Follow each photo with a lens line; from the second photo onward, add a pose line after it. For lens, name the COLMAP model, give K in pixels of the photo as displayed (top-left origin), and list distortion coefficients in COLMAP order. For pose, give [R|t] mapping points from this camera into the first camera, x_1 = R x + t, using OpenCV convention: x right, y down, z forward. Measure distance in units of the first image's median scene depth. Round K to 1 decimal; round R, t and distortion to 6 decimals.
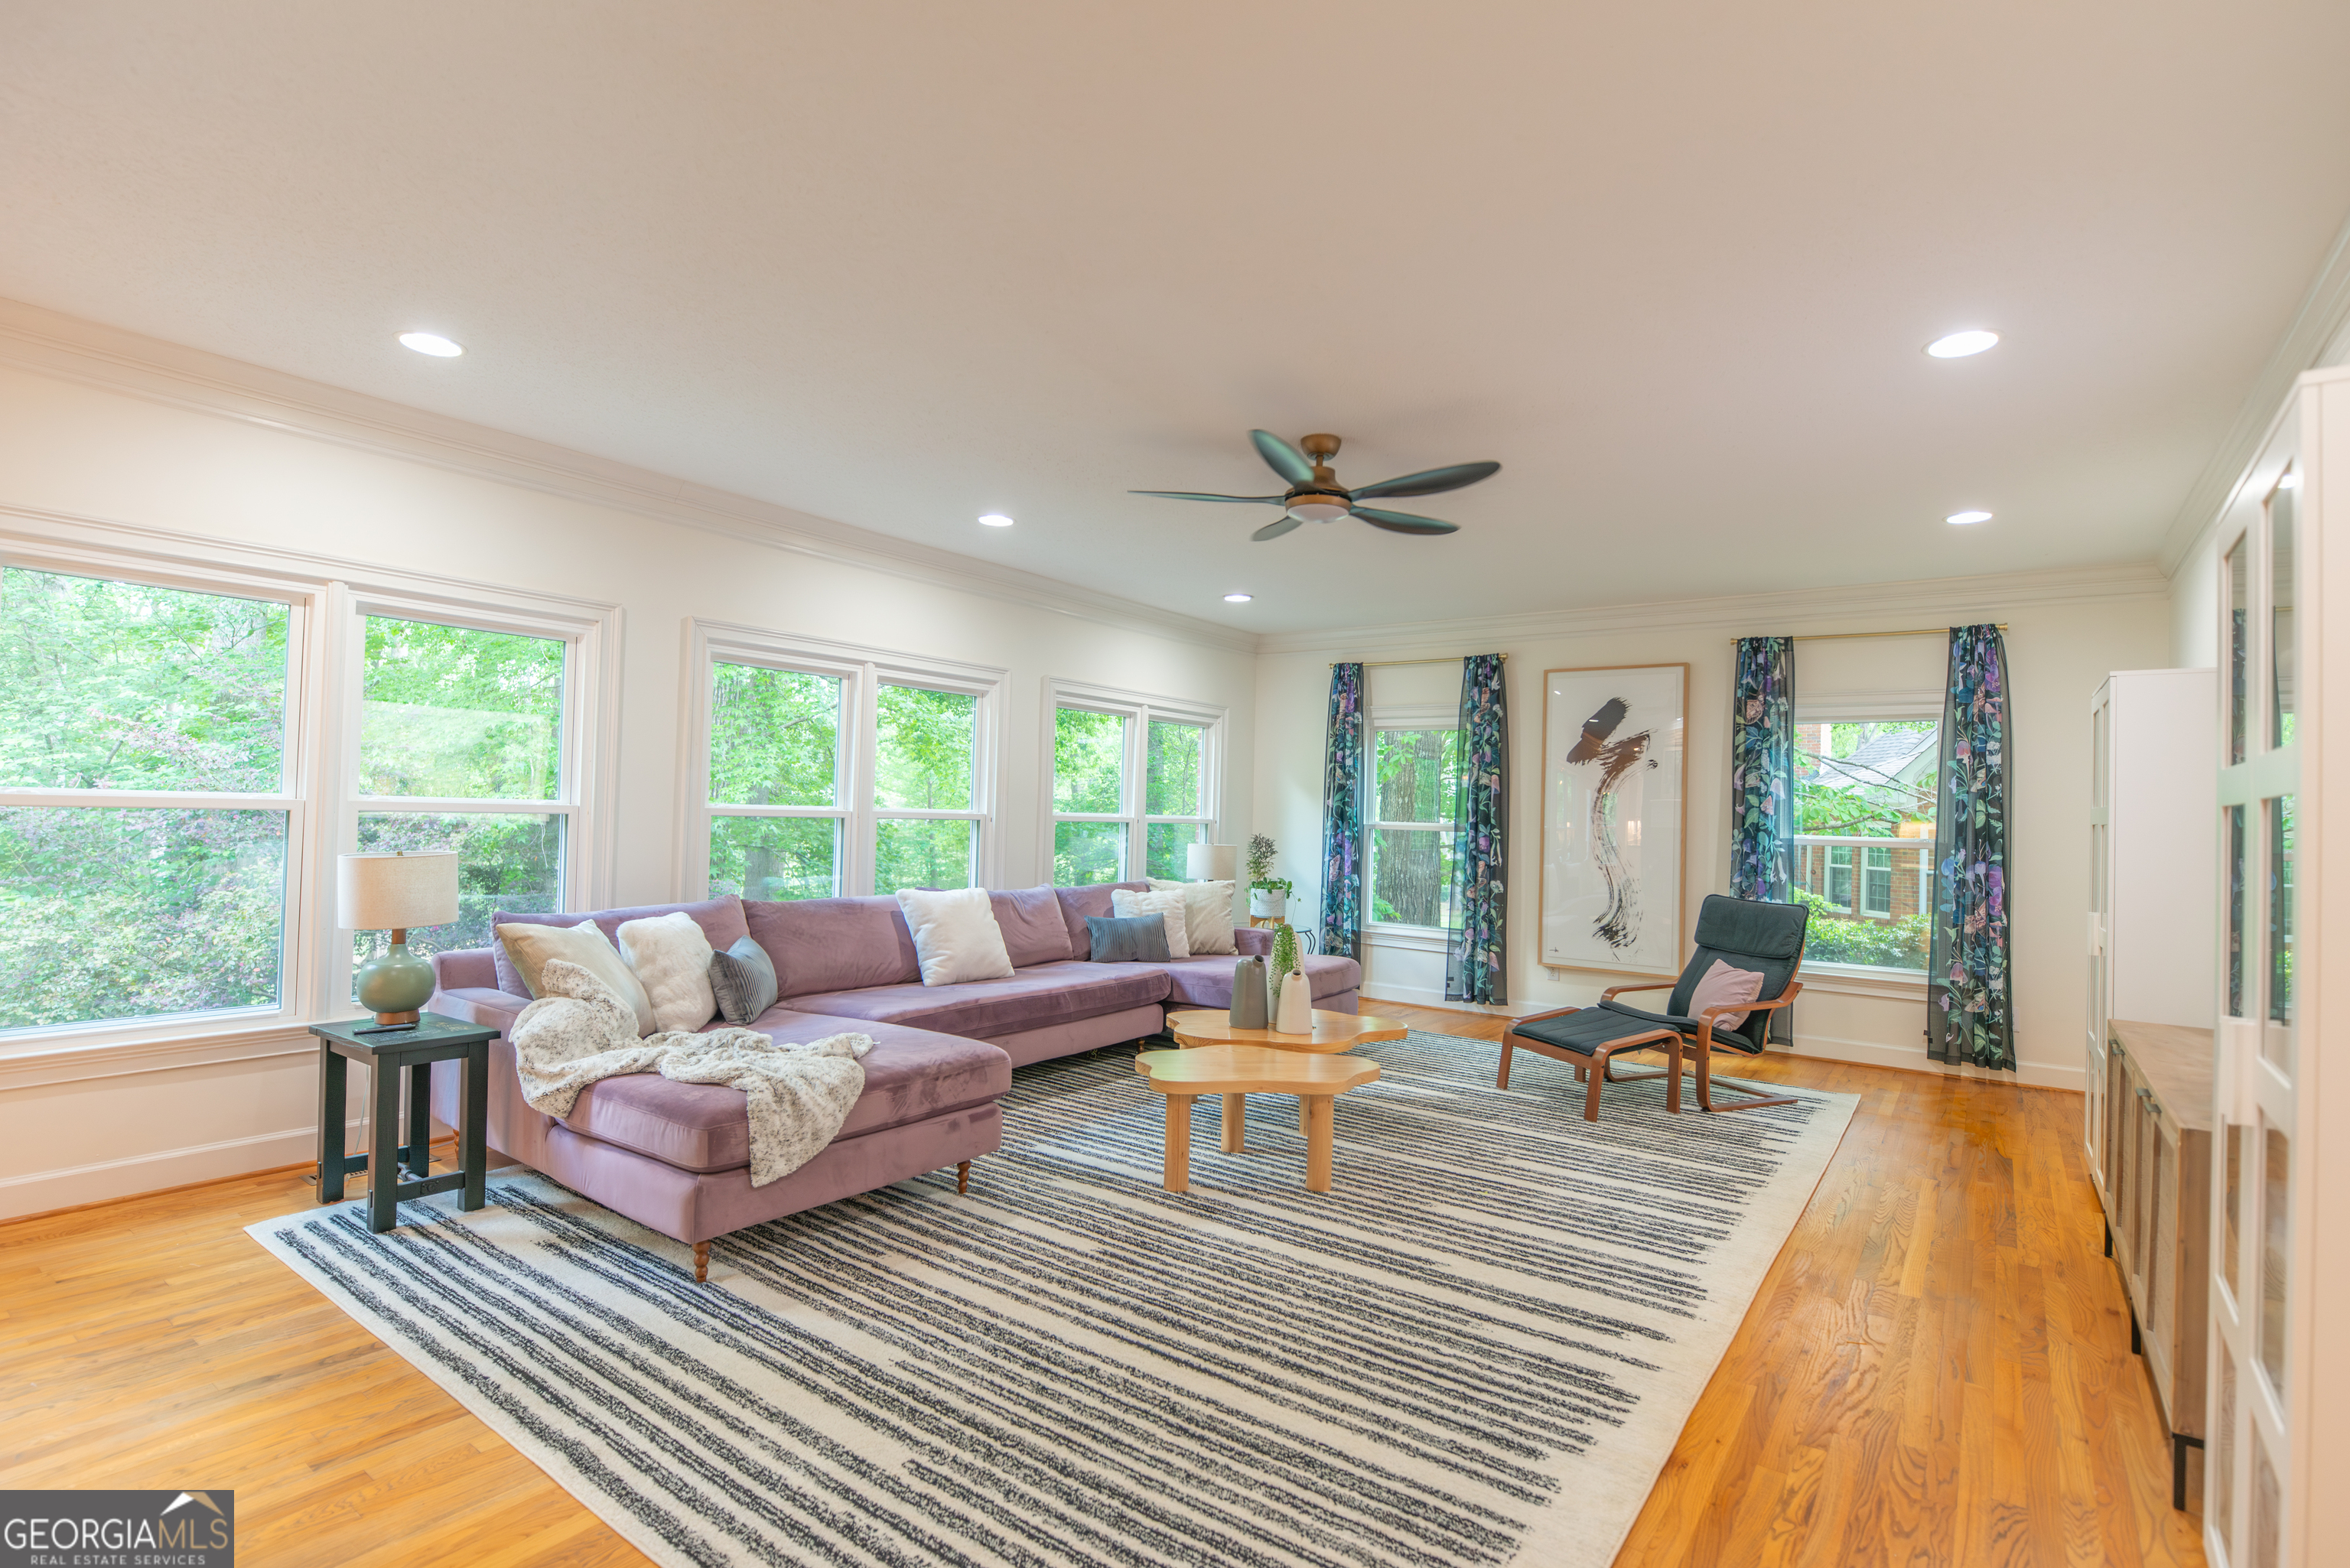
lens RADIAL K [[1093.4, 0, 1179.6], [0, 1093.4, 799.7], [0, 0, 1]] dist [-0.001195, -0.002000]
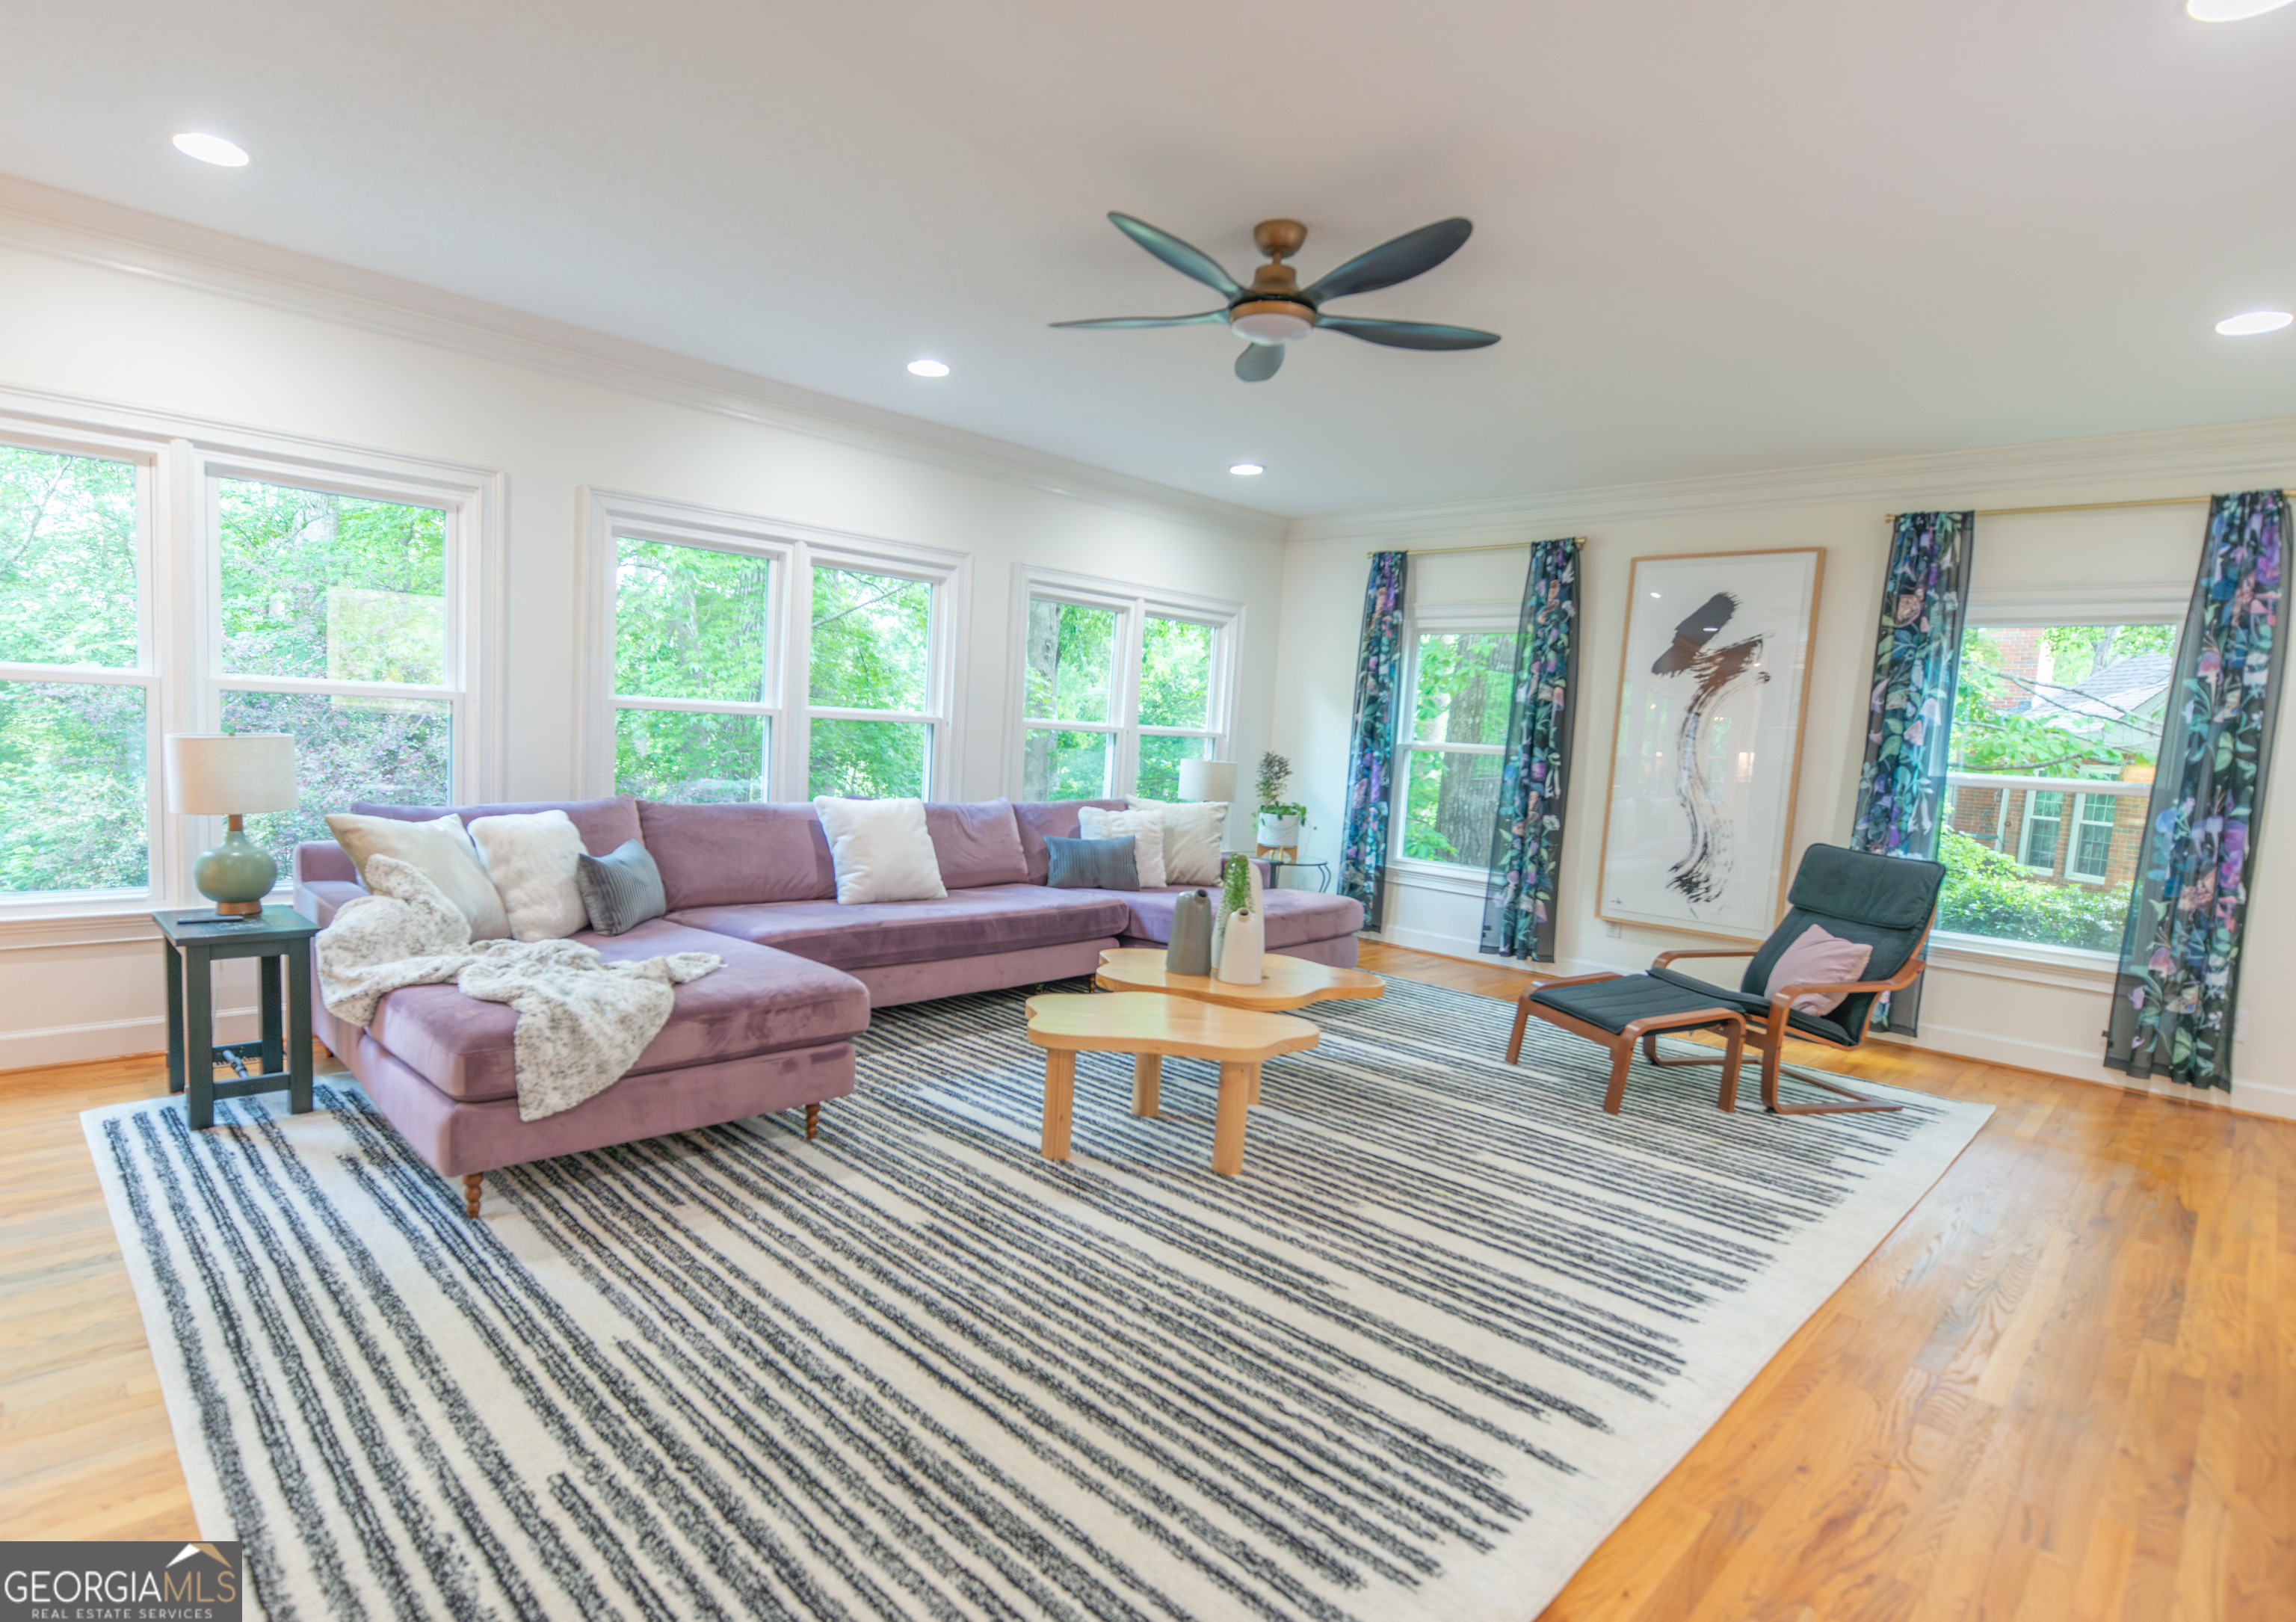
lens RADIAL K [[1153.7, 0, 1041.3], [0, 1153.7, 840.2], [0, 0, 1]] dist [-0.002323, -0.003090]
pose [[0.983548, 0.044422, -0.175102, 0.128259], [-0.025333, 0.993633, 0.109781, 0.012210], [0.178864, -0.103539, 0.978411, 0.137842]]
